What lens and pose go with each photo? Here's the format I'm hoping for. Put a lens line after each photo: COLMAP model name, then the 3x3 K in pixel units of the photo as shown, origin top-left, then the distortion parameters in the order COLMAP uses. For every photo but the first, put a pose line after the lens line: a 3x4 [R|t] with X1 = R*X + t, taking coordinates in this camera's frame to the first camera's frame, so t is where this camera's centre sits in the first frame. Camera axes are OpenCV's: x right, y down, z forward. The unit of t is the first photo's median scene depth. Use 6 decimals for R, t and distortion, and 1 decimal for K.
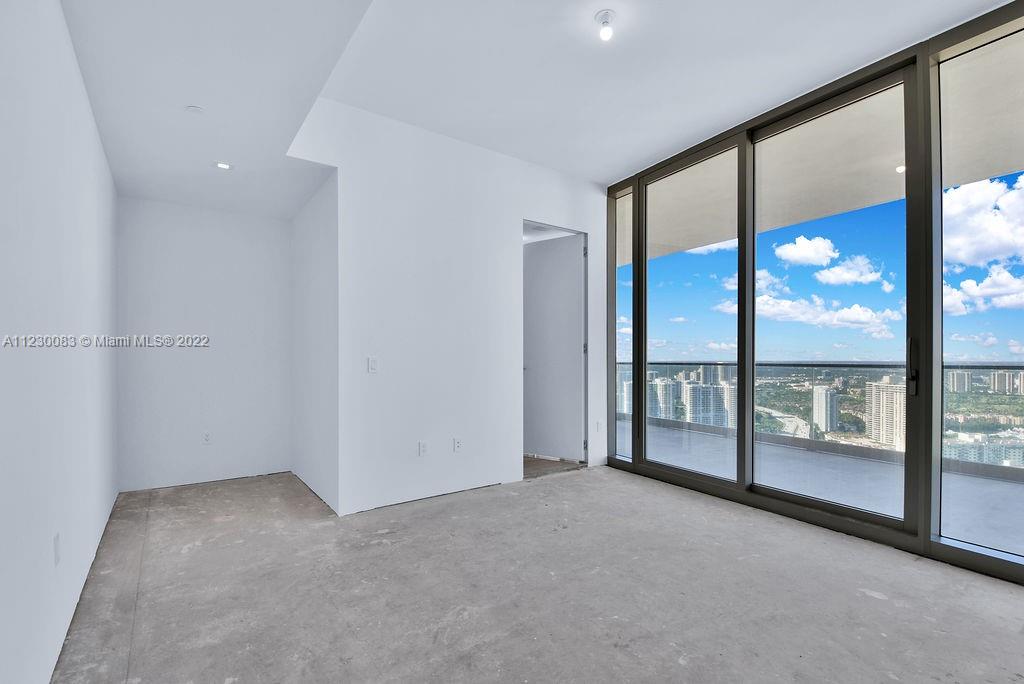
lens RADIAL K [[456.2, 0, 513.5], [0, 456.2, 358.6], [0, 0, 1]] dist [-0.002471, -0.000093]
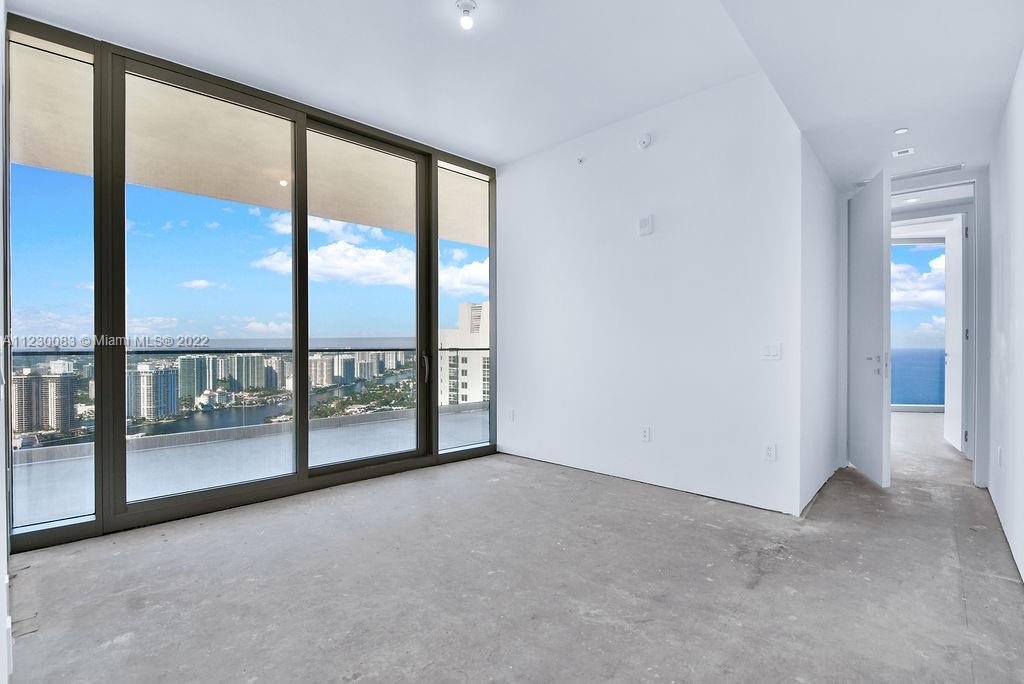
lens RADIAL K [[473.4, 0, 512.0], [0, 473.4, 342.0], [0, 0, 1]] dist [0.001843, 0.000258]
pose [[-0.194444, 0.004950, 0.980901, -0.669242], [0.003068, 0.999985, -0.004438, 0.002002], [-0.980909, 0.002147, -0.194456, 0.873641]]
